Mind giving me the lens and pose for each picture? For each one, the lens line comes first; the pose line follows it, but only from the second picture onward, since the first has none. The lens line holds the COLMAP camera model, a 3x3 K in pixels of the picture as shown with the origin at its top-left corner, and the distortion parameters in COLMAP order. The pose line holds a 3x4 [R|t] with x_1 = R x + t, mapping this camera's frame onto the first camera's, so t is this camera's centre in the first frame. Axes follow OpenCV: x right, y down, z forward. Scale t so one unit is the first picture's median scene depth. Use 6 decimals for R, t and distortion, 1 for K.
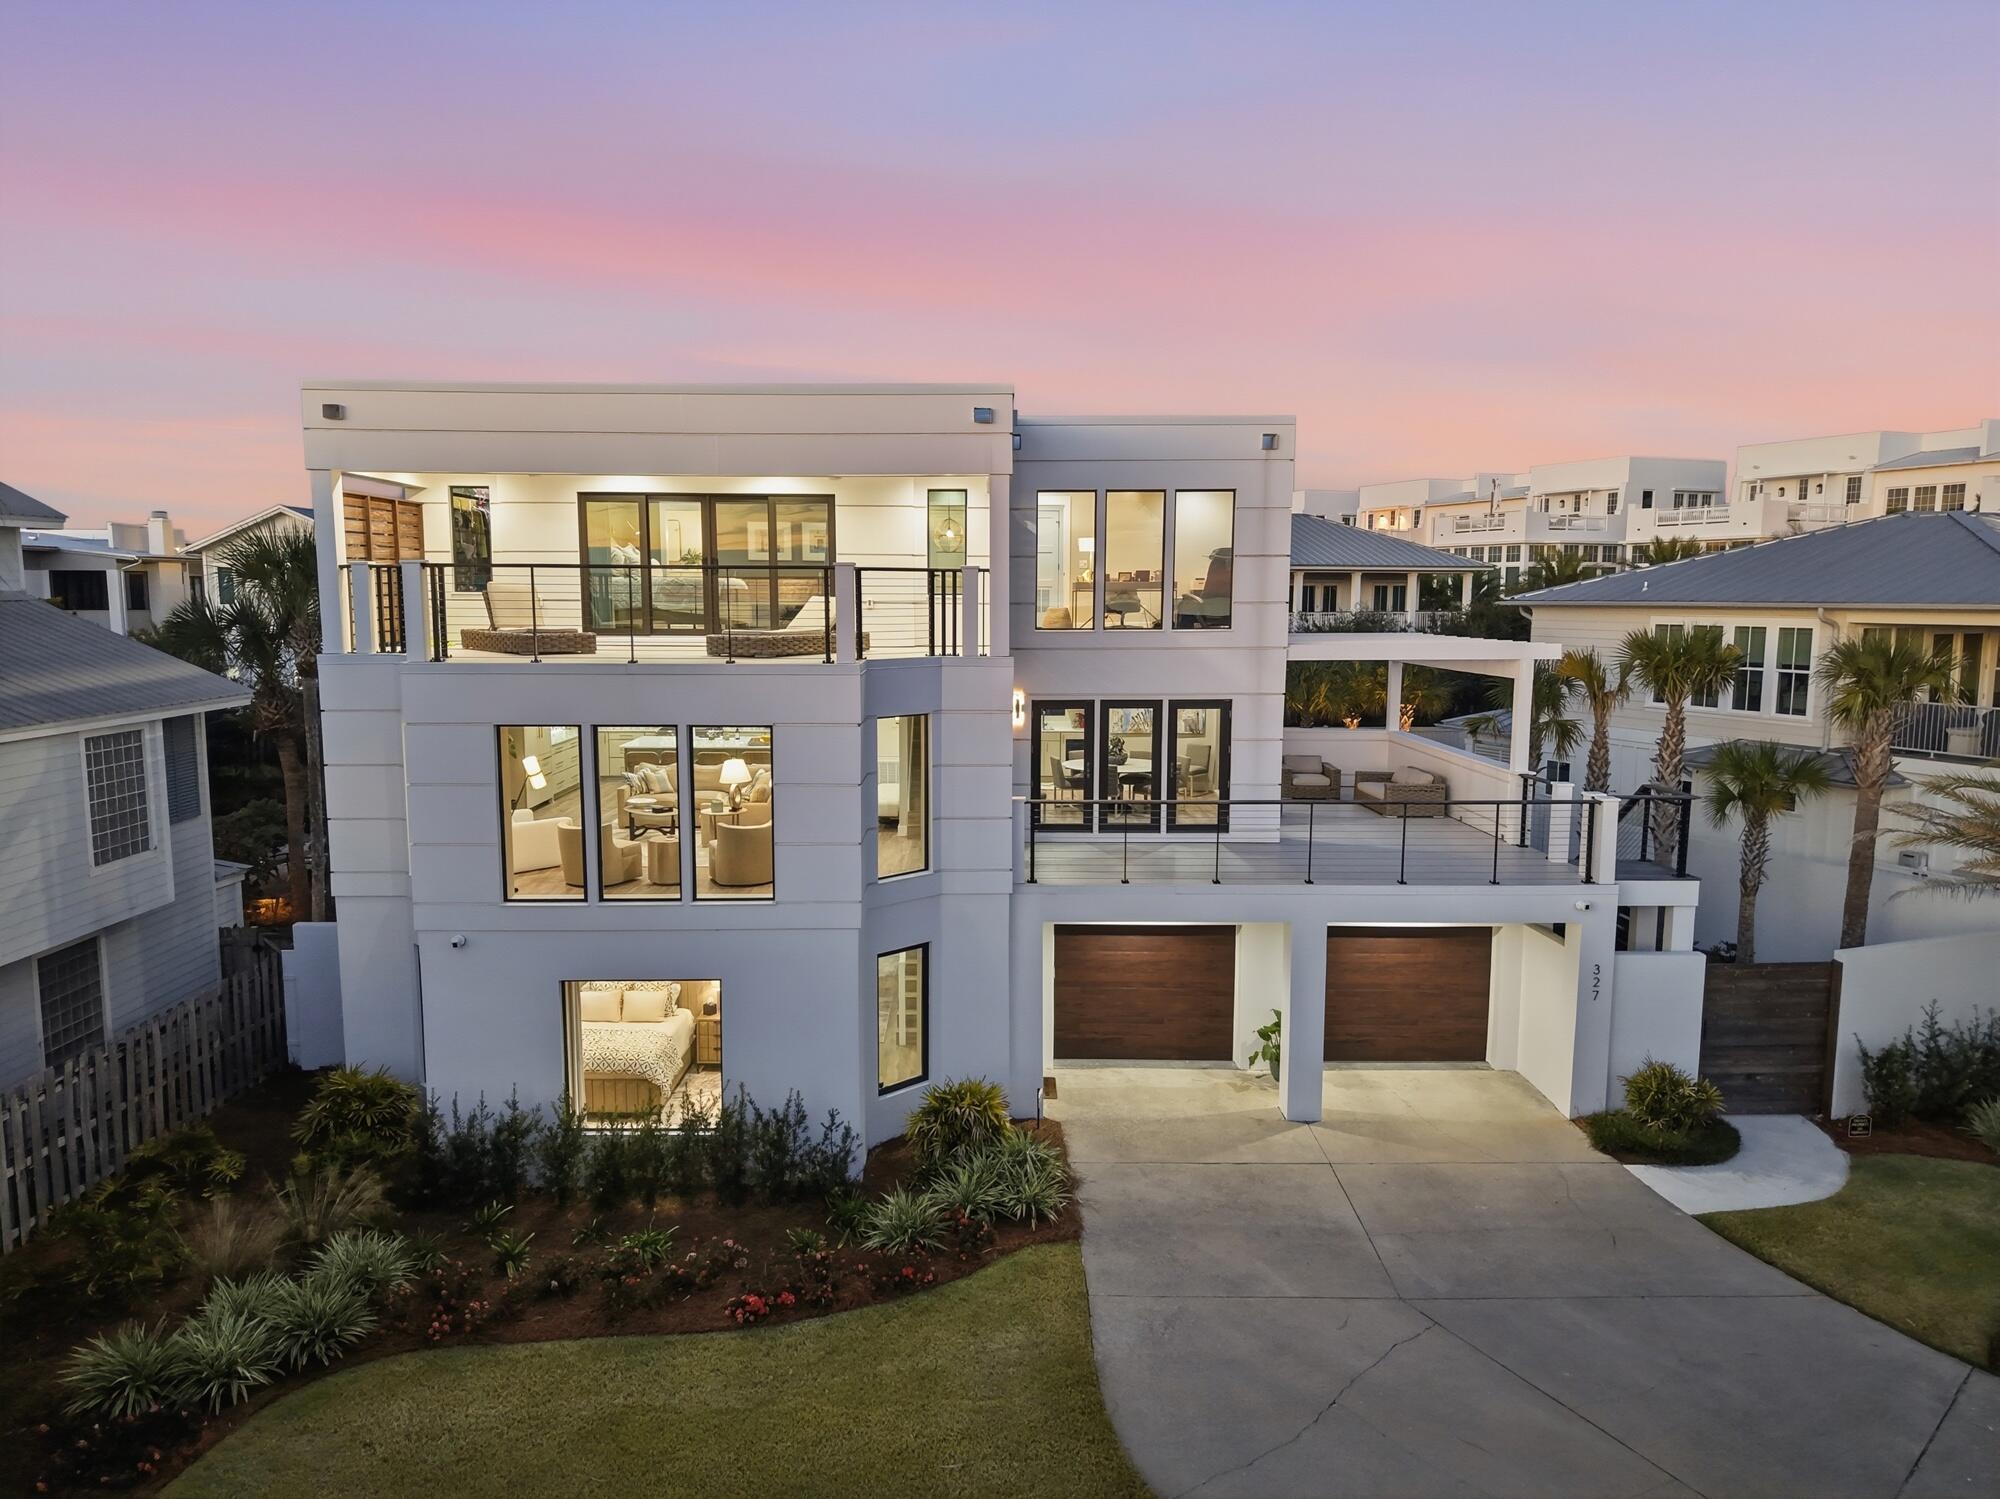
lens RADIAL K [[1342.7, 0, 988.4], [0, 1342.7, 749.8], [0, 0, 1]] dist [0.065180, -0.076735]
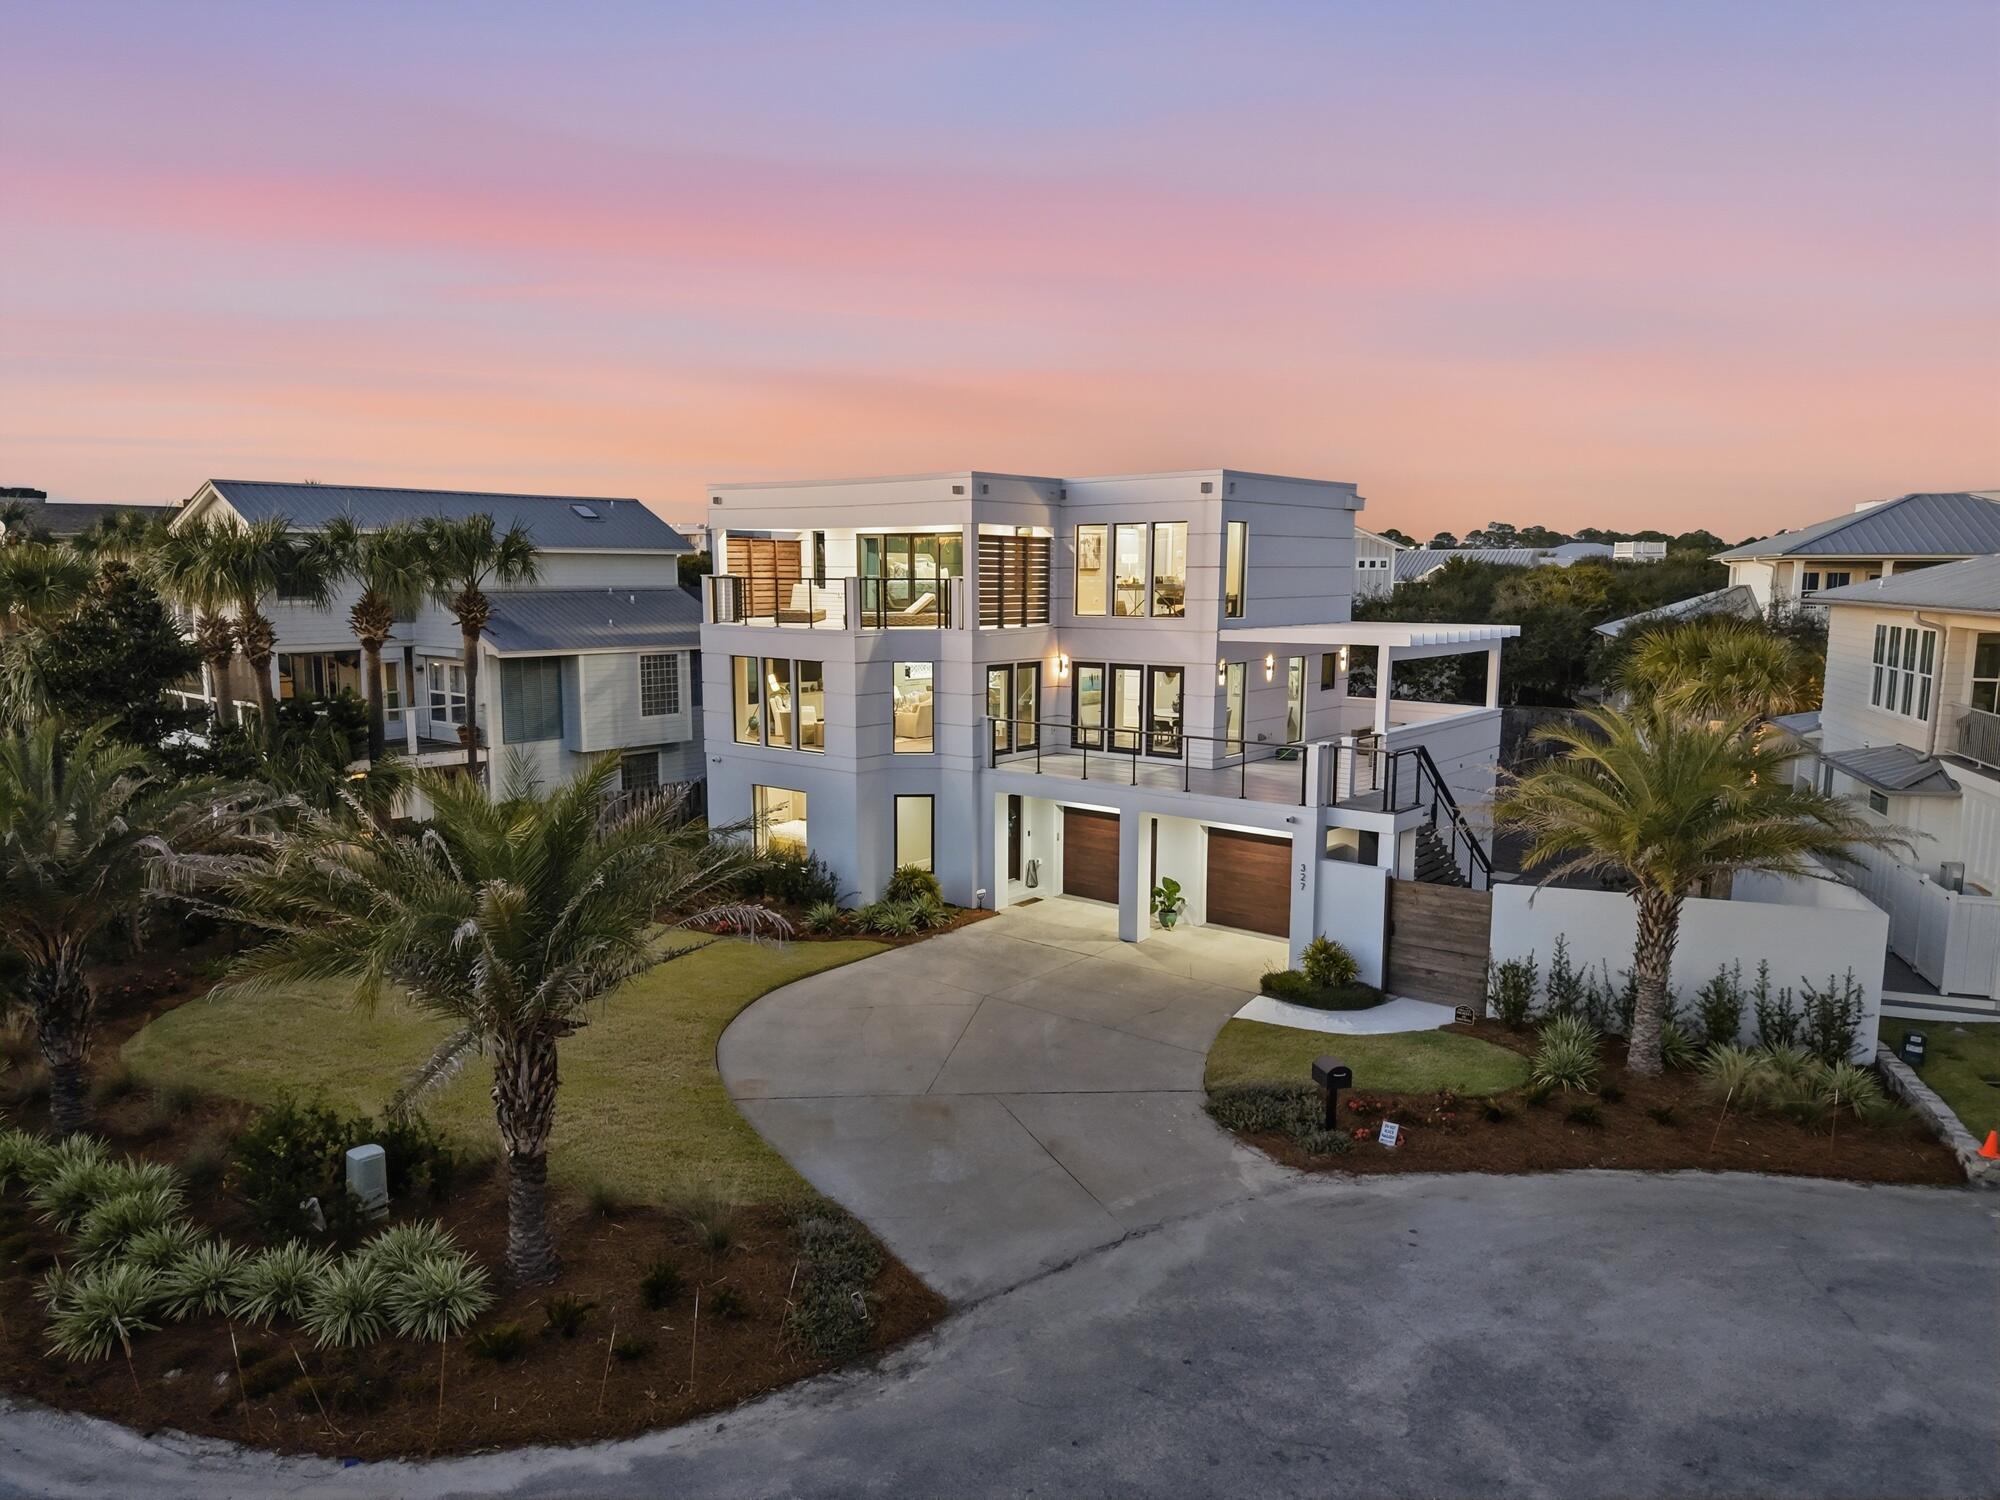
lens RADIAL K [[1342.7, 0, 988.4], [0, 1342.7, 750.3], [0, 0, 1]] dist [0.065180, -0.076735]
pose [[0.761525, 0.086740, -0.642306, 1.079236], [-0.072346, 0.996187, 0.048755, -0.003803], [0.644086, 0.009340, 0.764896, -0.272234]]
